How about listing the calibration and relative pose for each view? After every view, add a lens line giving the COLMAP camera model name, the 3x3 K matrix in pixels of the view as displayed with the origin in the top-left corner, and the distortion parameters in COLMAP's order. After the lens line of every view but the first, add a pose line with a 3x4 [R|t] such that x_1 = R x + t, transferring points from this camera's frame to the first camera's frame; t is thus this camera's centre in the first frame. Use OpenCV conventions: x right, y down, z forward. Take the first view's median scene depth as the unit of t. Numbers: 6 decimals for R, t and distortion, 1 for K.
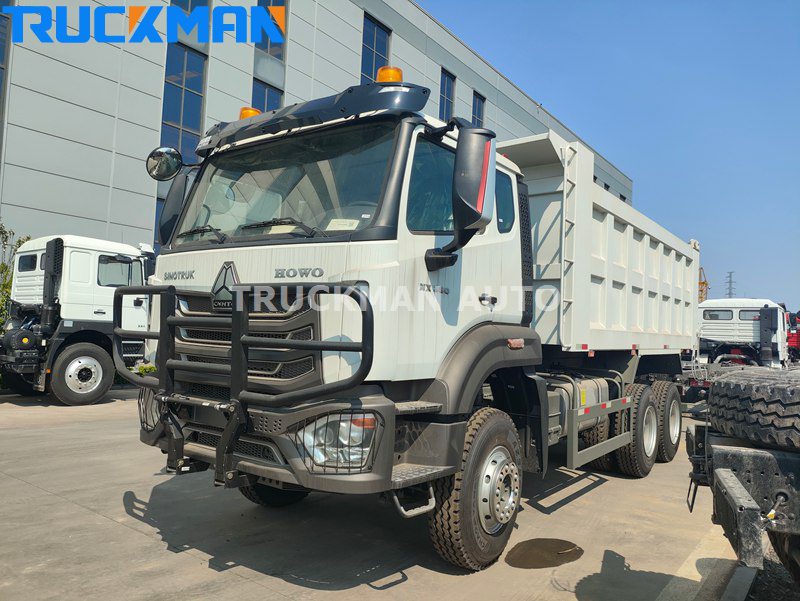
lens RADIAL K [[590.6, 0, 400.0], [0, 590.6, 300.5], [0, 0, 1]] dist [0.104505, -0.174416]
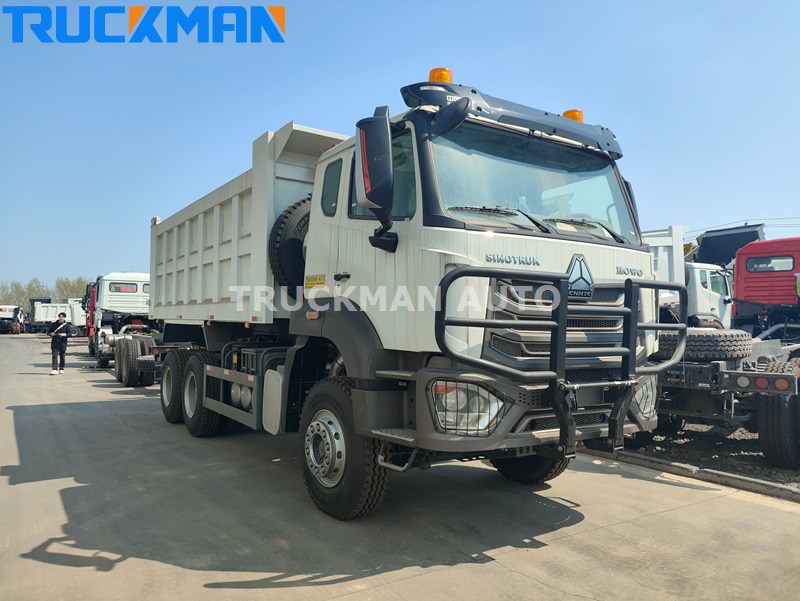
lens RADIAL K [[590.6, 0, 400.0], [0, 590.6, 300.5], [0, 0, 1]] dist [0.104505, -0.174416]
pose [[0.340705, -0.000264, 0.940170, -1.167546], [-0.050027, 0.998578, 0.018409, 0.012401], [-0.938838, -0.053306, 0.340207, 0.765822]]
